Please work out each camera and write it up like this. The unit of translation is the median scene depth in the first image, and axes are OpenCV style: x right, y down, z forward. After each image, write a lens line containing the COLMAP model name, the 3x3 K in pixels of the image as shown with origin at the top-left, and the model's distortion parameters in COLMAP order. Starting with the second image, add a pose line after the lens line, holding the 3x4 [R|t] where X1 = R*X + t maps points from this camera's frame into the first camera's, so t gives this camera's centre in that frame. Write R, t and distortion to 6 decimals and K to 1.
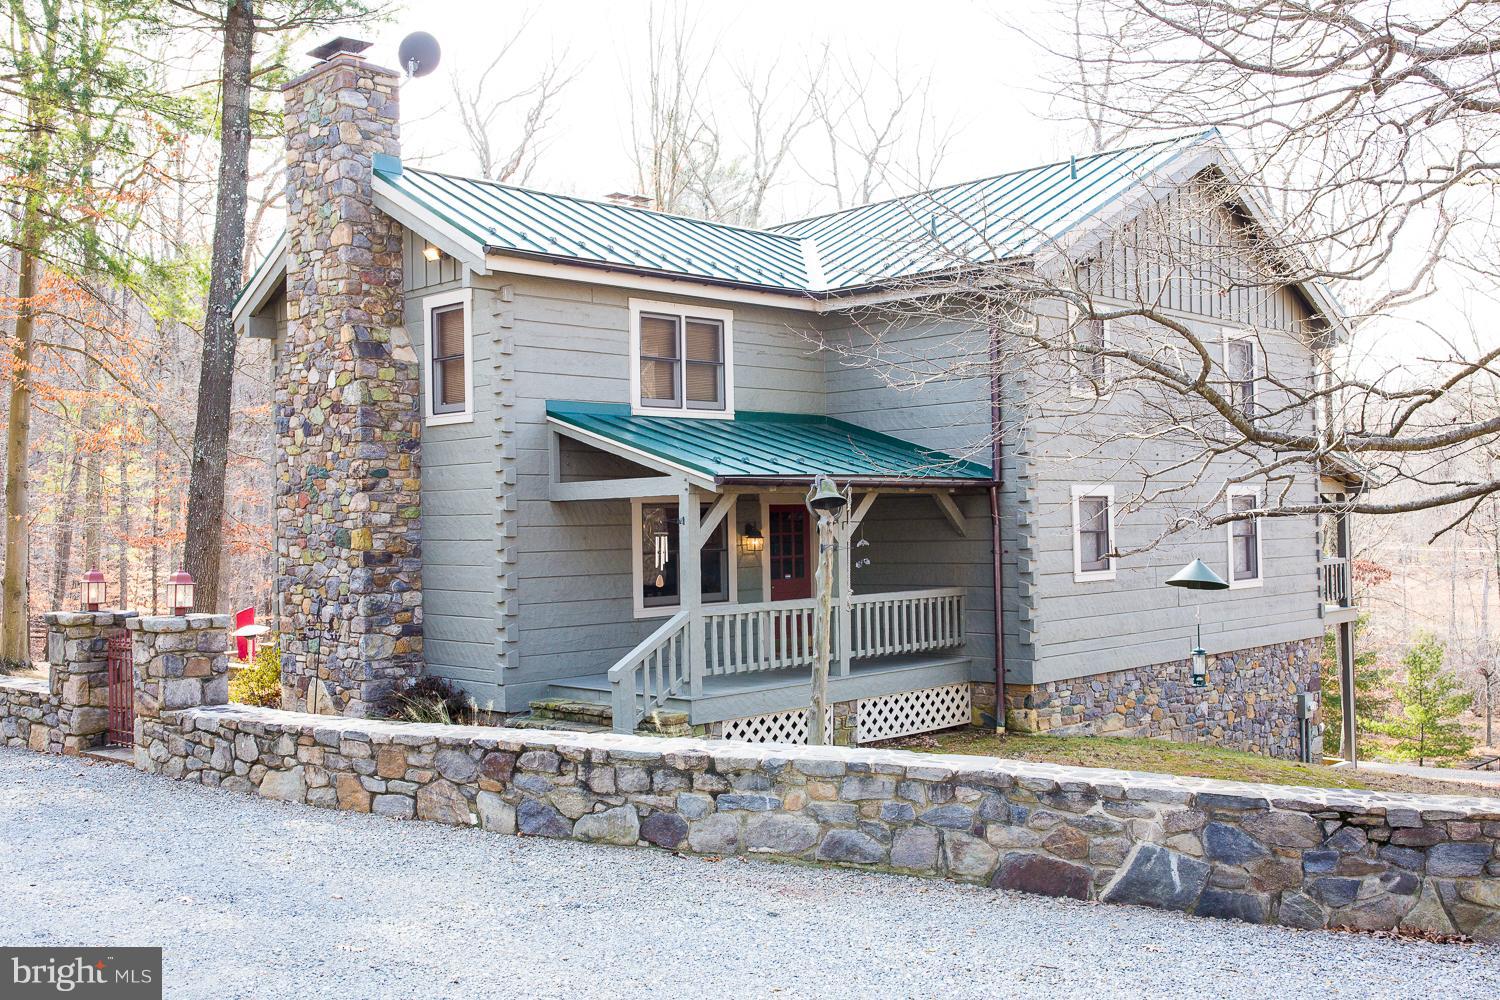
lens RADIAL K [[1444.5, 0, 750.0], [0, 1444.5, 500.0], [0, 0, 1]] dist [0.004049, -0.022122]
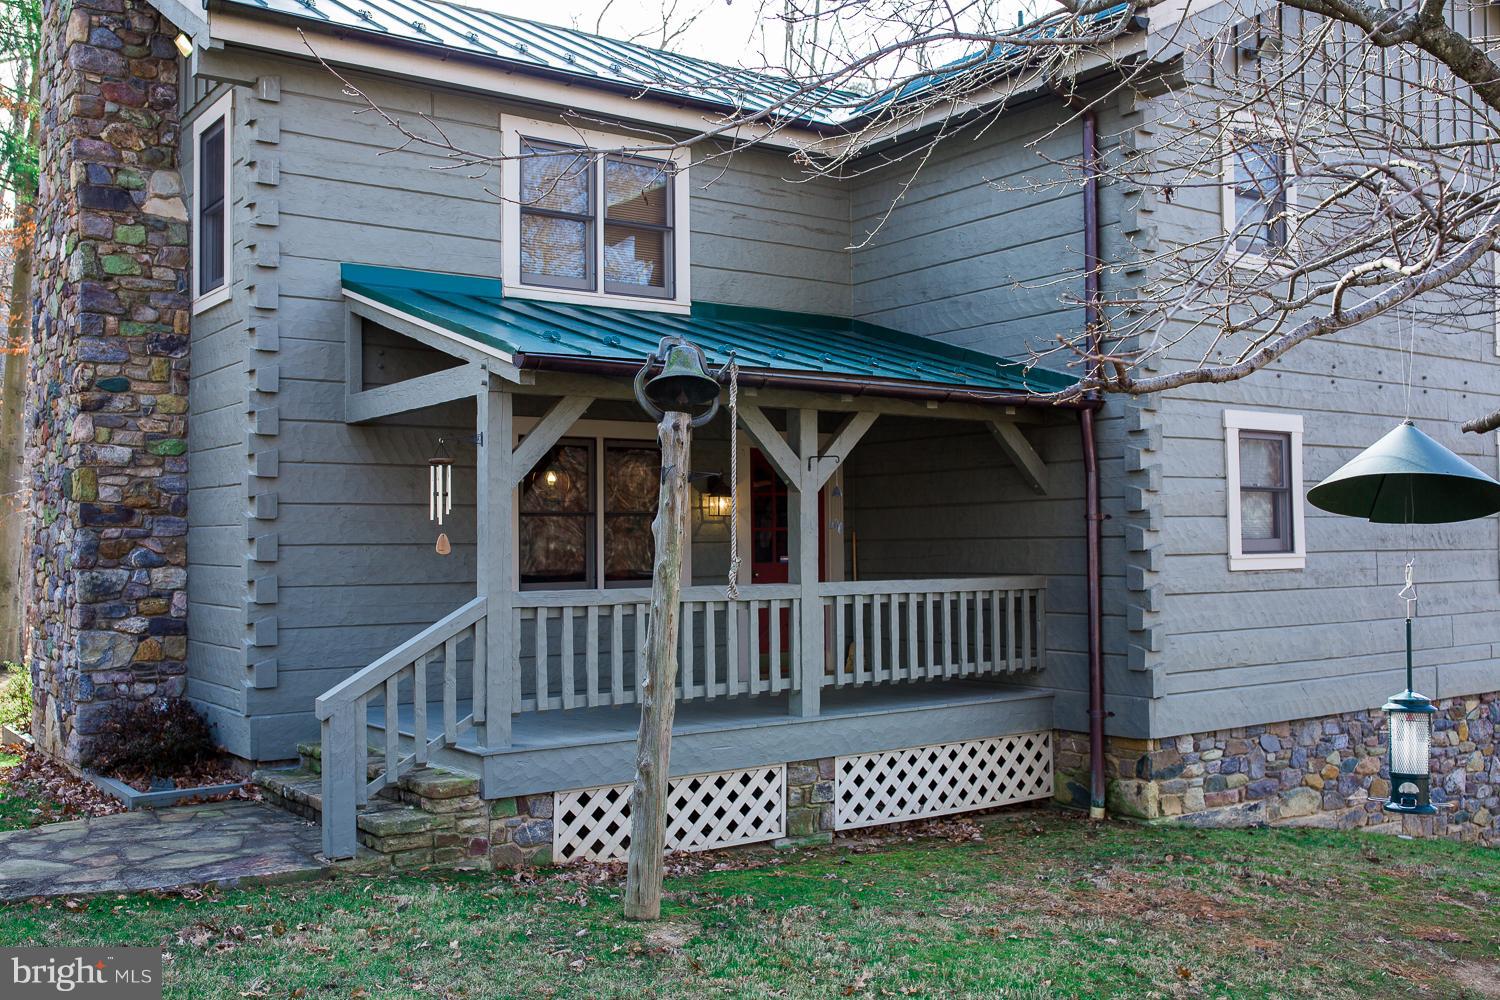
lens RADIAL K [[1444.5, 0, 750.0], [0, 1444.5, 500.0], [0, 0, 1]] dist [0.004049, -0.022122]
pose [[0.987350, 0.005798, -0.158451, 0.128015], [-0.007800, 0.999897, -0.012015, 0.038067], [0.158365, 0.013099, 0.987294, 0.388645]]
